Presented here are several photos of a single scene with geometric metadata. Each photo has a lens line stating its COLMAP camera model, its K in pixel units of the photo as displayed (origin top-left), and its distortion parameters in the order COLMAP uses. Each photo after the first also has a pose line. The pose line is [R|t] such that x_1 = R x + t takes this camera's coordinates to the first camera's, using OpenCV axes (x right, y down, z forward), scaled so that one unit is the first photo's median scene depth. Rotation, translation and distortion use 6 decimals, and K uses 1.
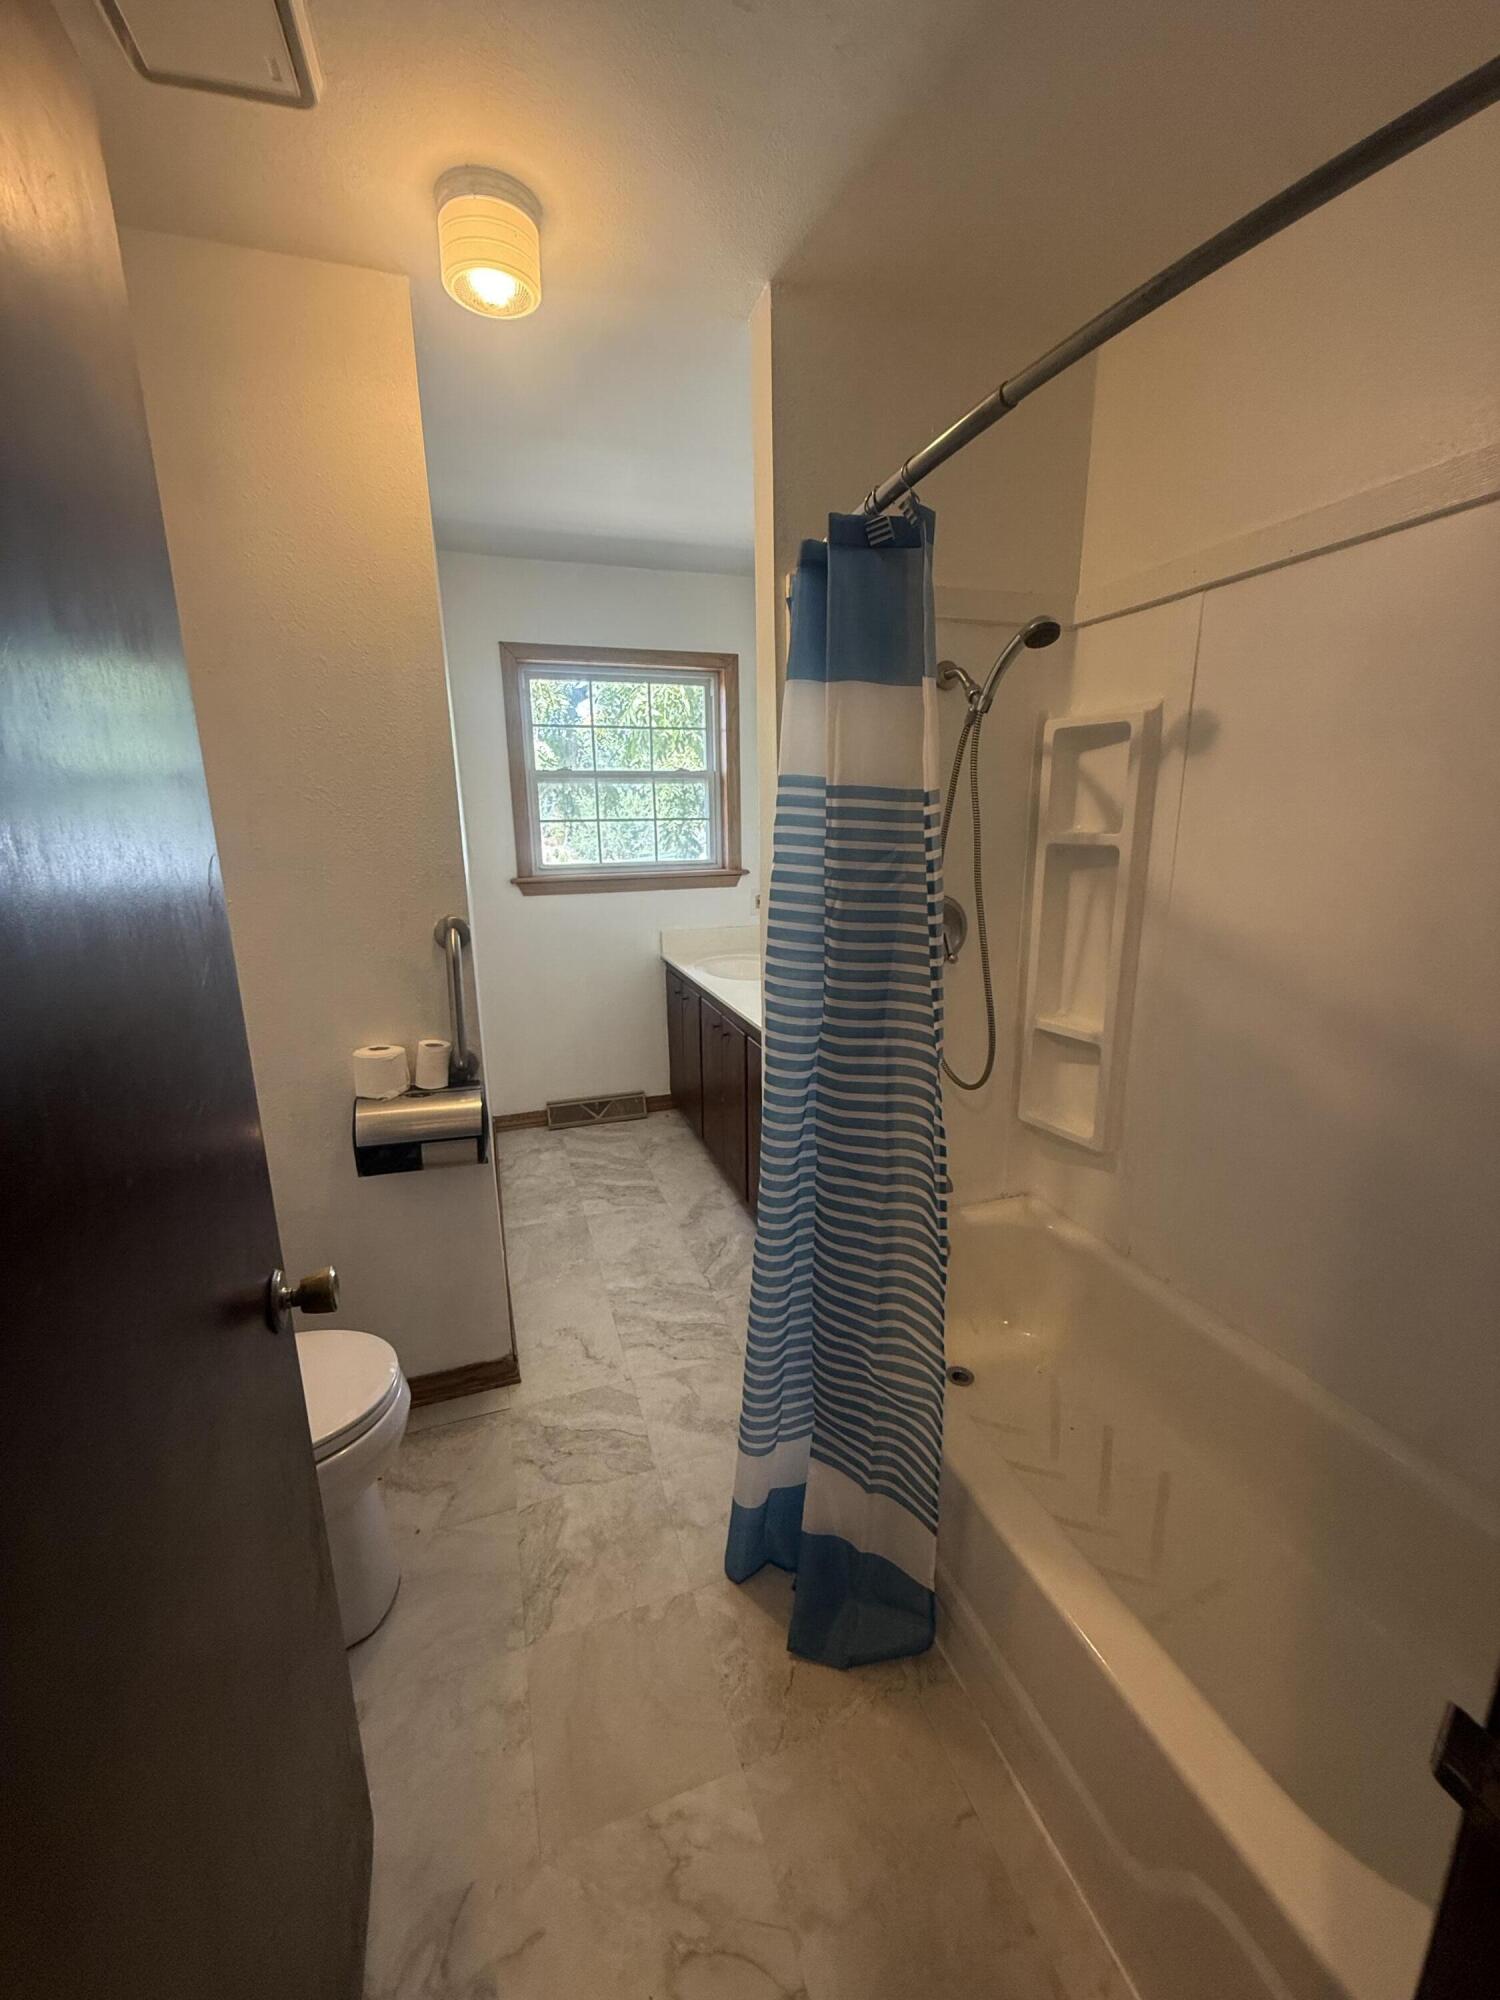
lens RADIAL K [[798.6, 0, 783.1], [0, 798.6, 994.1], [0, 0, 1]] dist [0.001105, -0.000020]
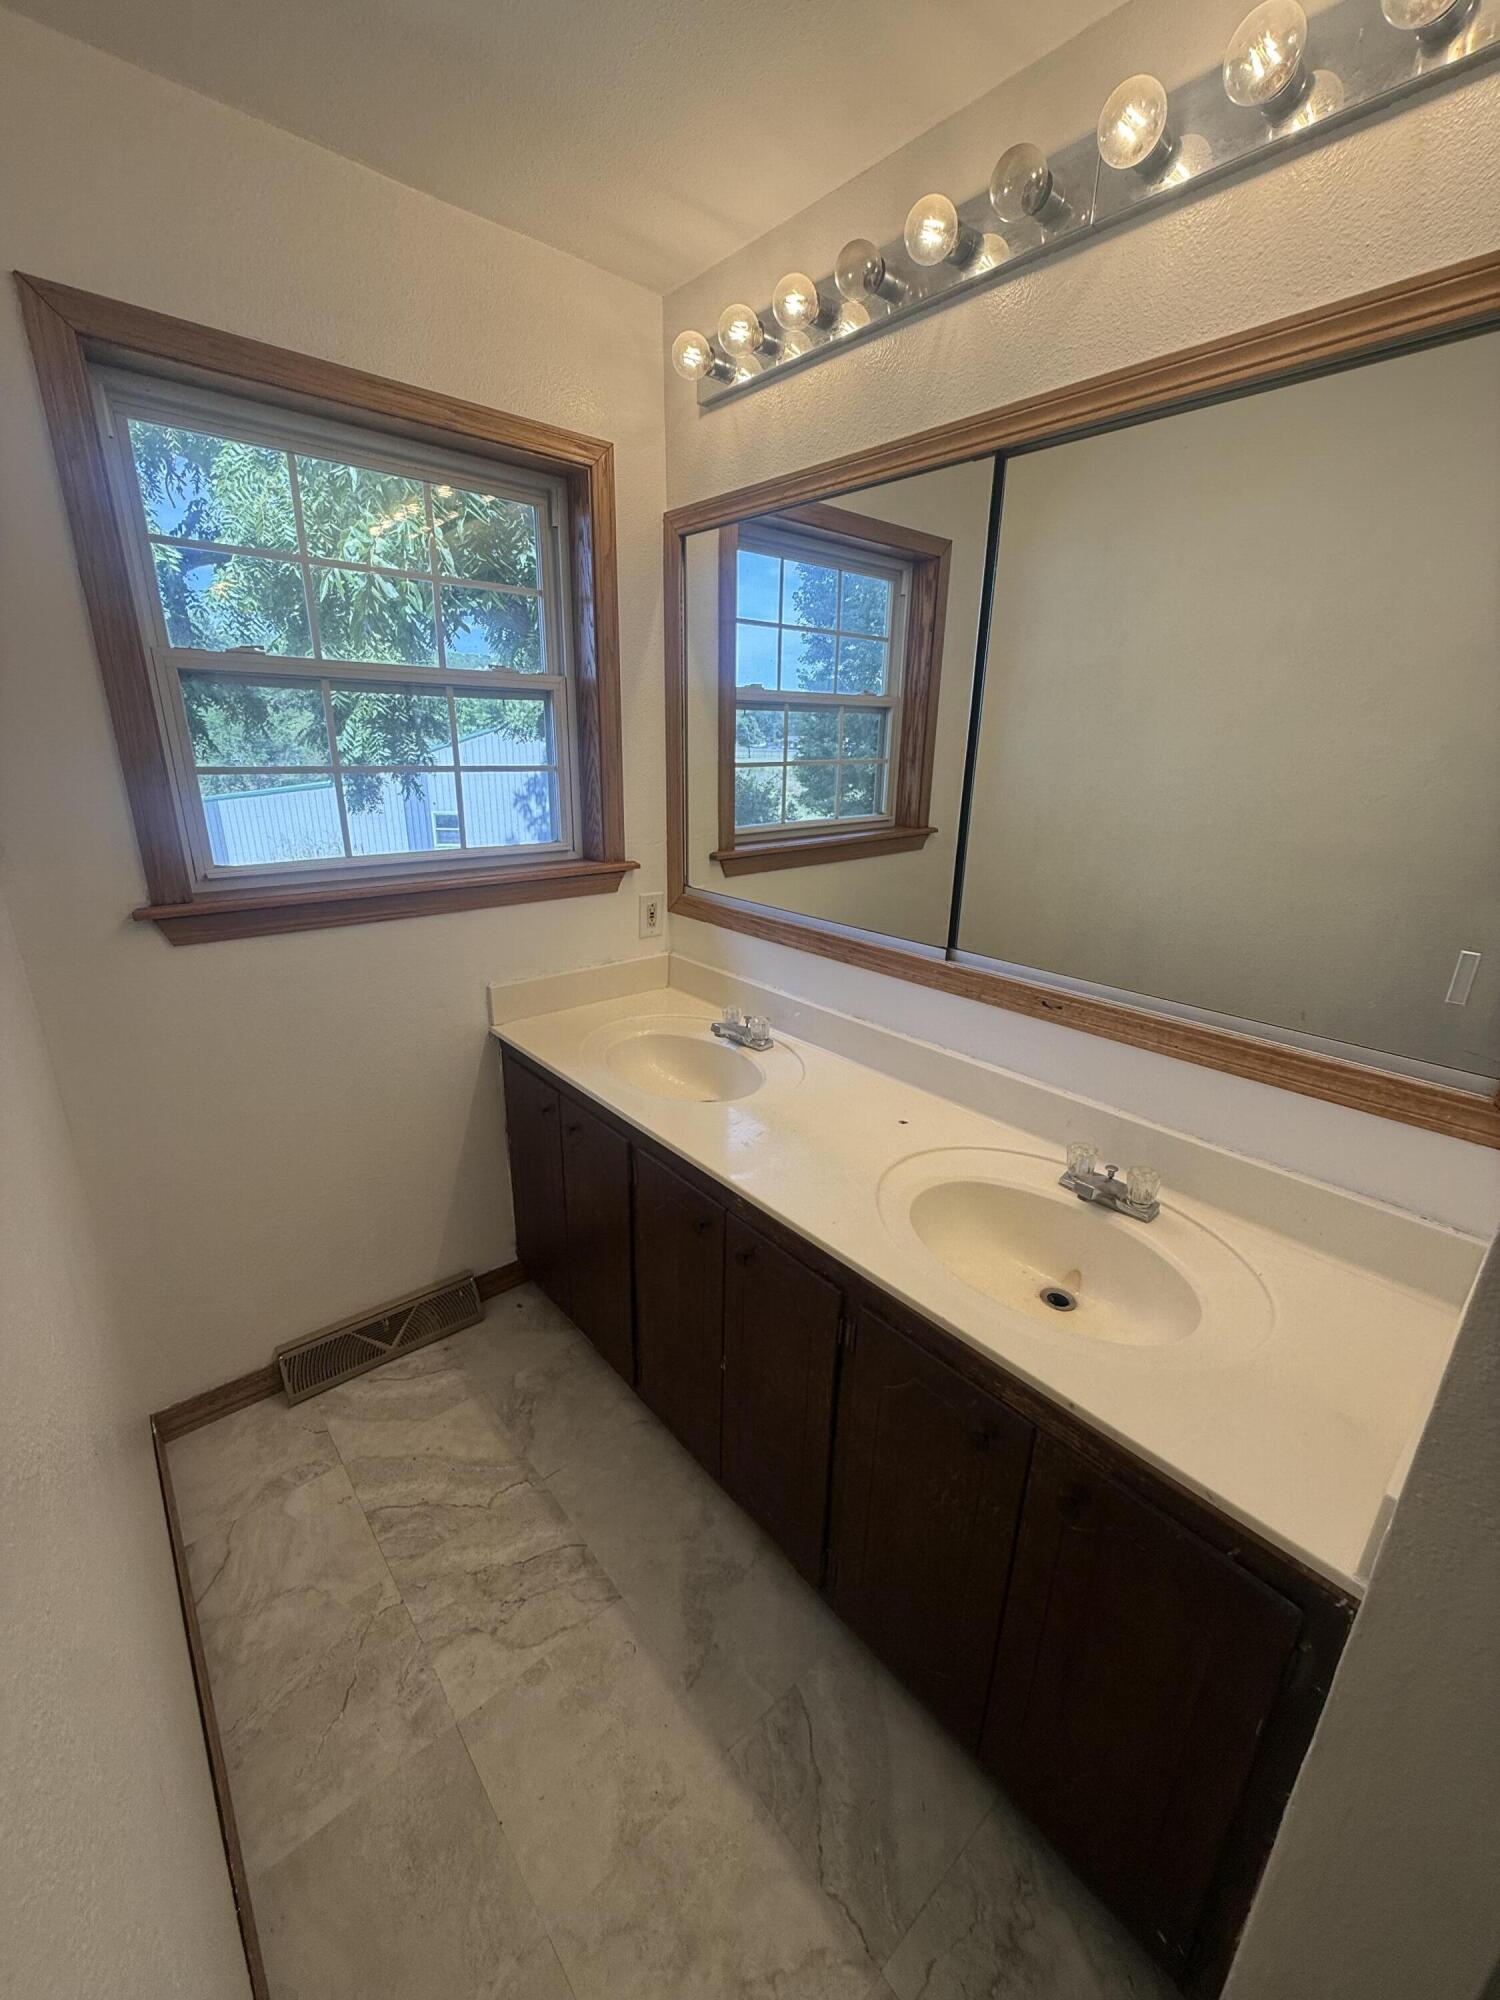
lens RADIAL K [[798.6, 0, 783.1], [0, 798.6, 994.1], [0, 0, 1]] dist [0.001105, -0.000020]
pose [[0.931548, -0.083615, 0.353875, -0.165056], [0.052231, 0.993879, 0.097344, -0.120099], [-0.359848, -0.072197, 0.930213, 0.455775]]
